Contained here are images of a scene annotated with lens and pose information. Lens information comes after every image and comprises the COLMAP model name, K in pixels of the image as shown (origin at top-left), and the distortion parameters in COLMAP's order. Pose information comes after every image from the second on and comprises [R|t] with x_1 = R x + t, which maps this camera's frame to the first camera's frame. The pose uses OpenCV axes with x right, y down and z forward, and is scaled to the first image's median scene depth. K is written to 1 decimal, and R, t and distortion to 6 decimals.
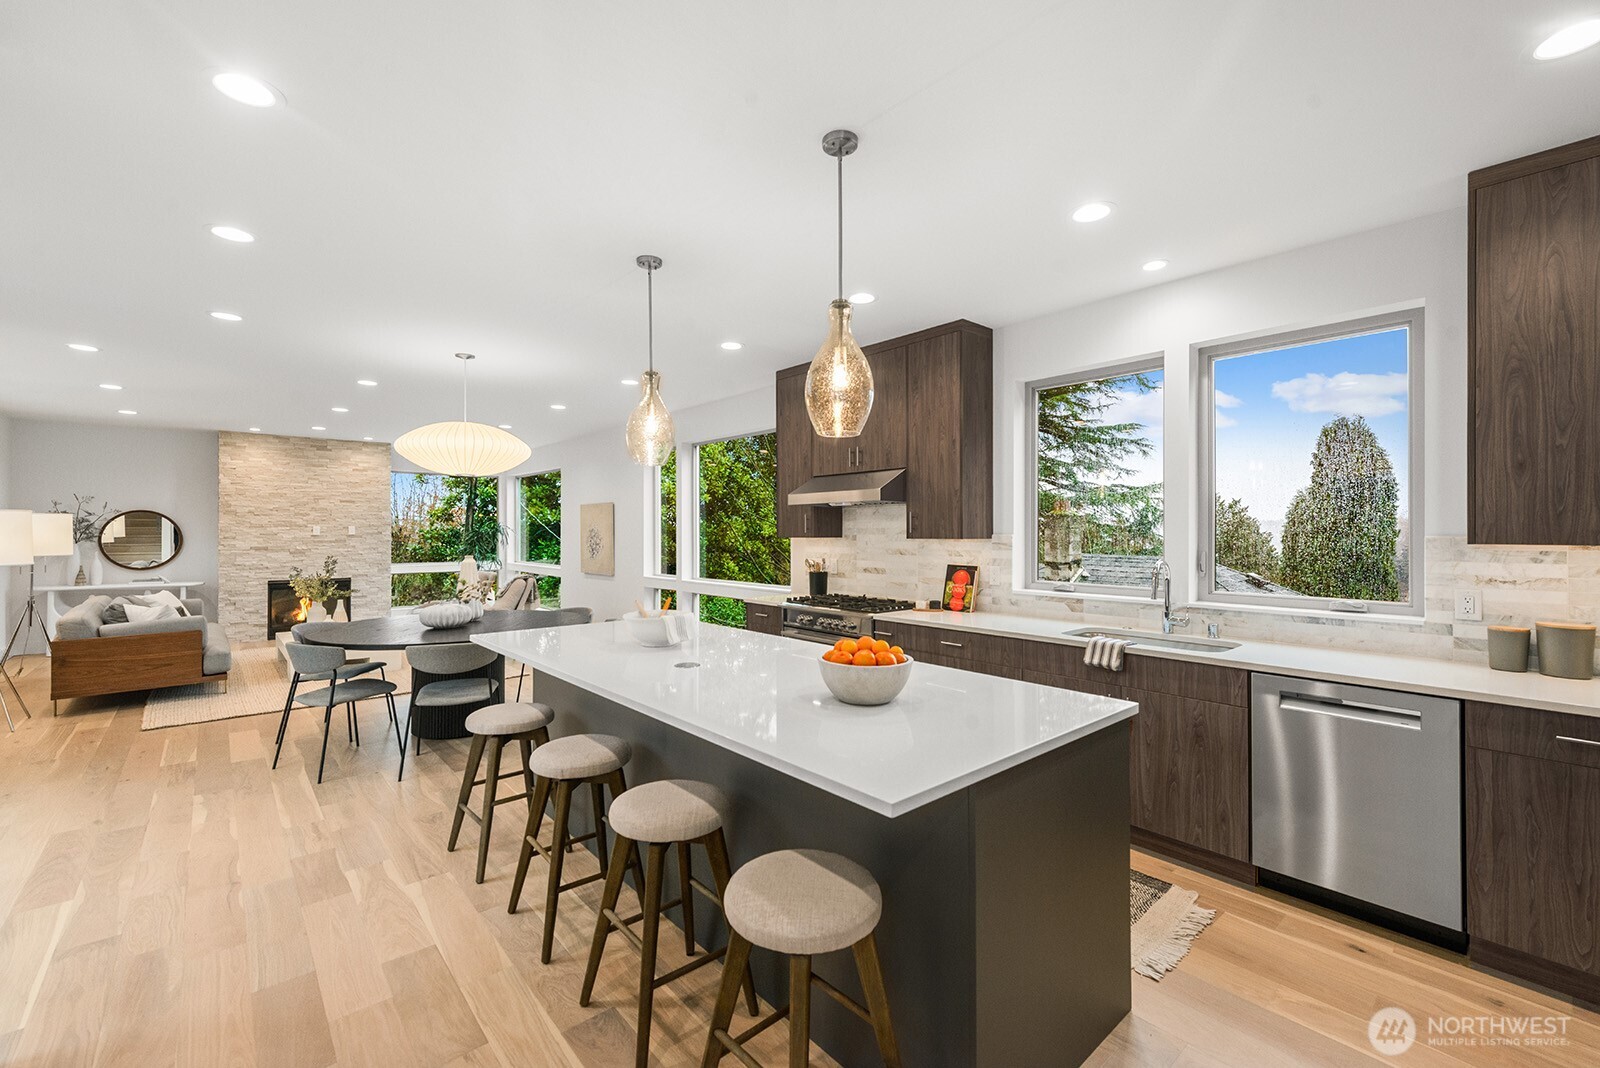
lens RADIAL K [[667.5, 0, 800.0], [0, 667.5, 534.0], [0, 0, 1]] dist [-0.000861, -0.000131]
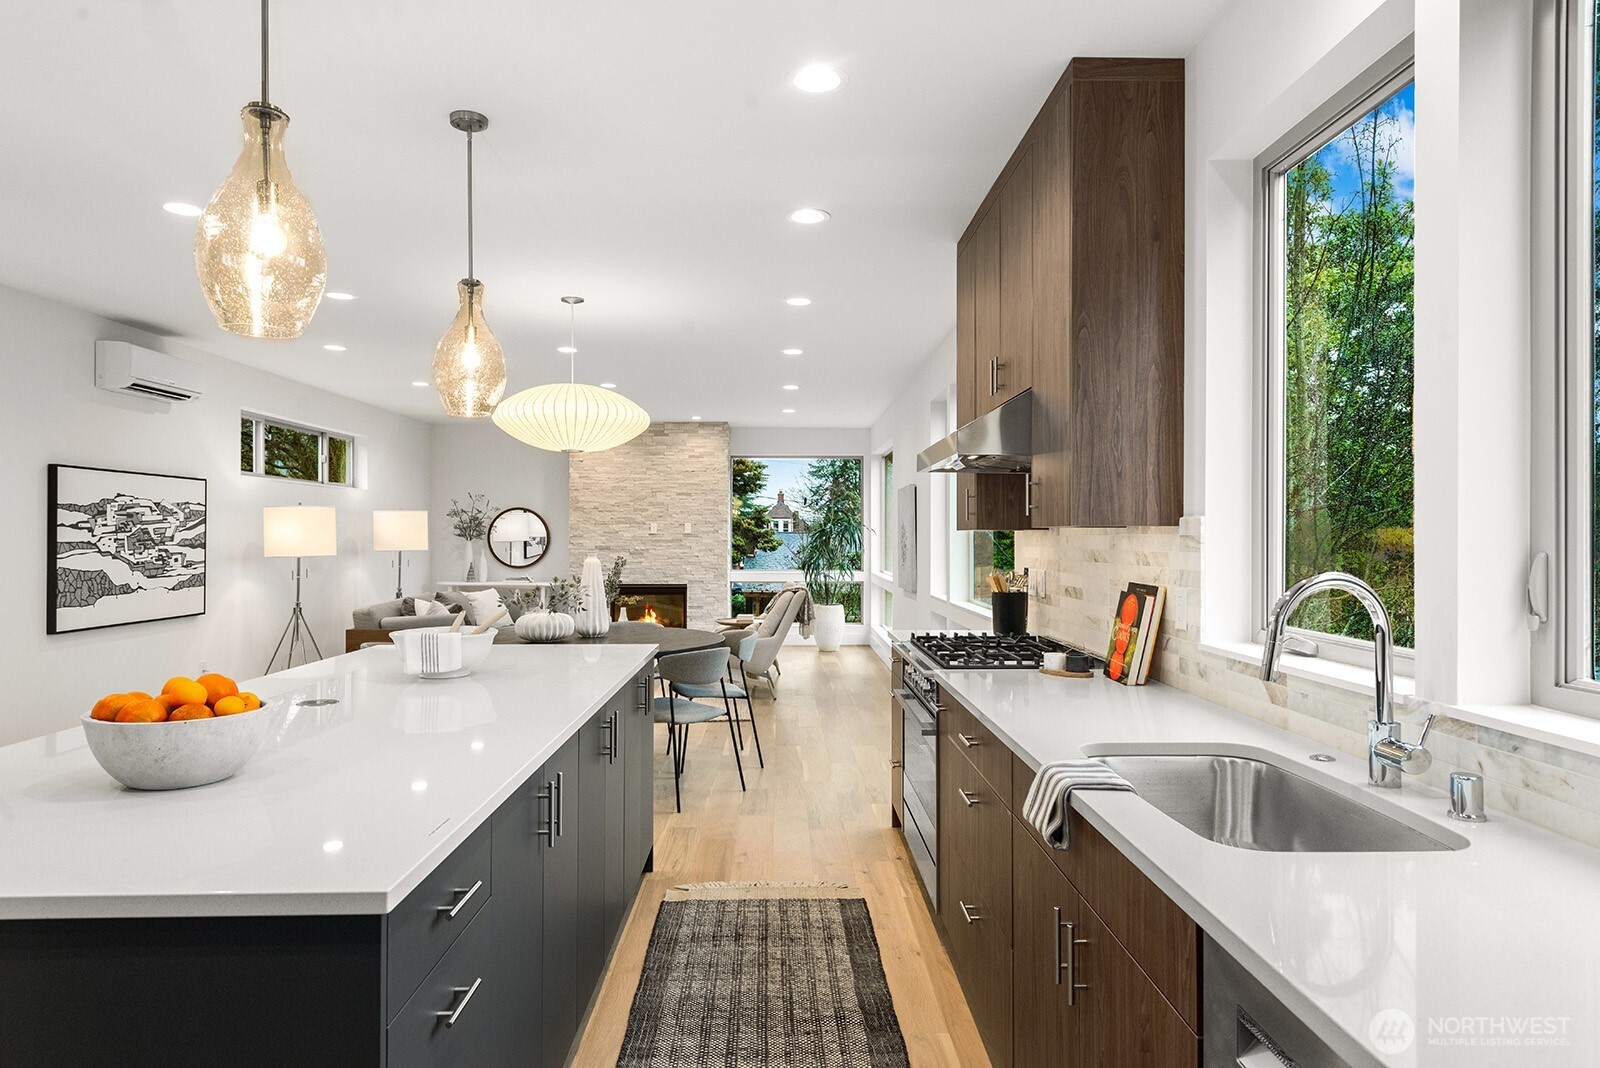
lens RADIAL K [[973.1, 0, 800.0], [0, 973.1, 534.0], [0, 0, 1]] dist [0.002695, -0.000094]
pose [[0.765612, 0.000845, -0.643302, 0.287176], [-0.005513, 0.999971, -0.005249, 0.009562], [0.643279, 0.007565, 0.765595, 0.189480]]
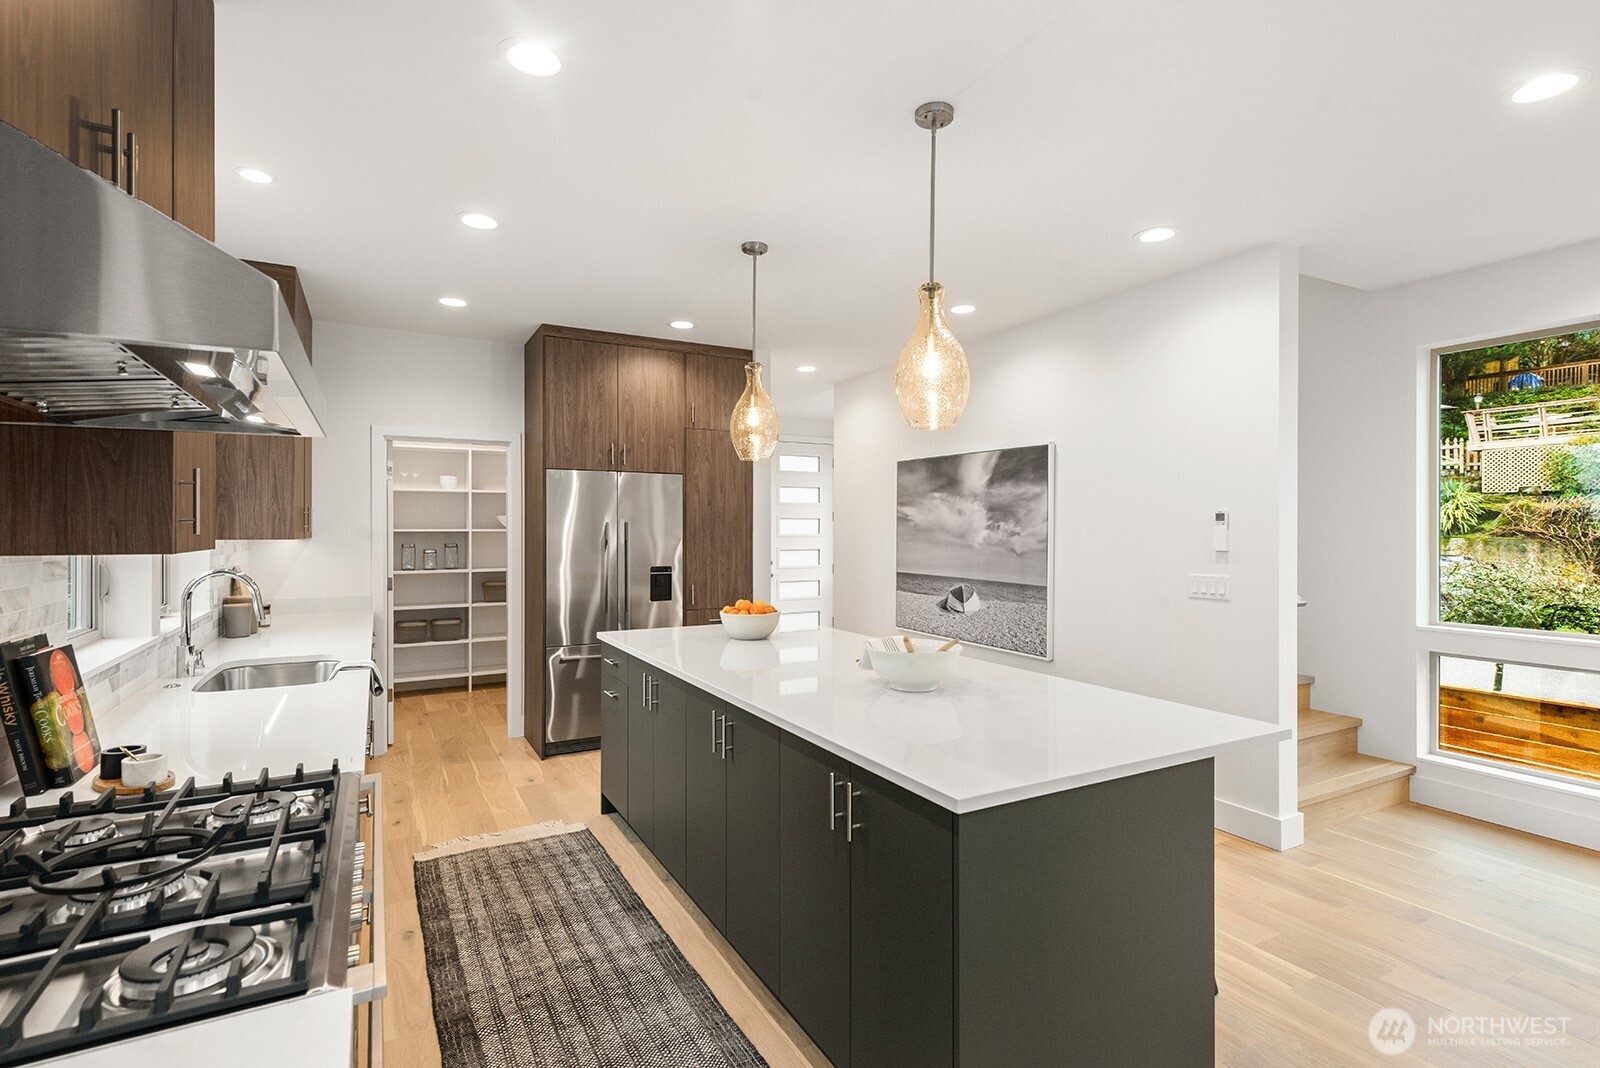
lens RADIAL K [[743.5, 0, 800.0], [0, 743.5, 534.0], [0, 0, 1]] dist [0.002671, 0.000312]
pose [[-0.978951, -0.000143, 0.204093, -0.103944], [0.001581, 0.999964, 0.008282, -0.002716], [-0.204087, 0.008431, -0.978916, 0.730290]]
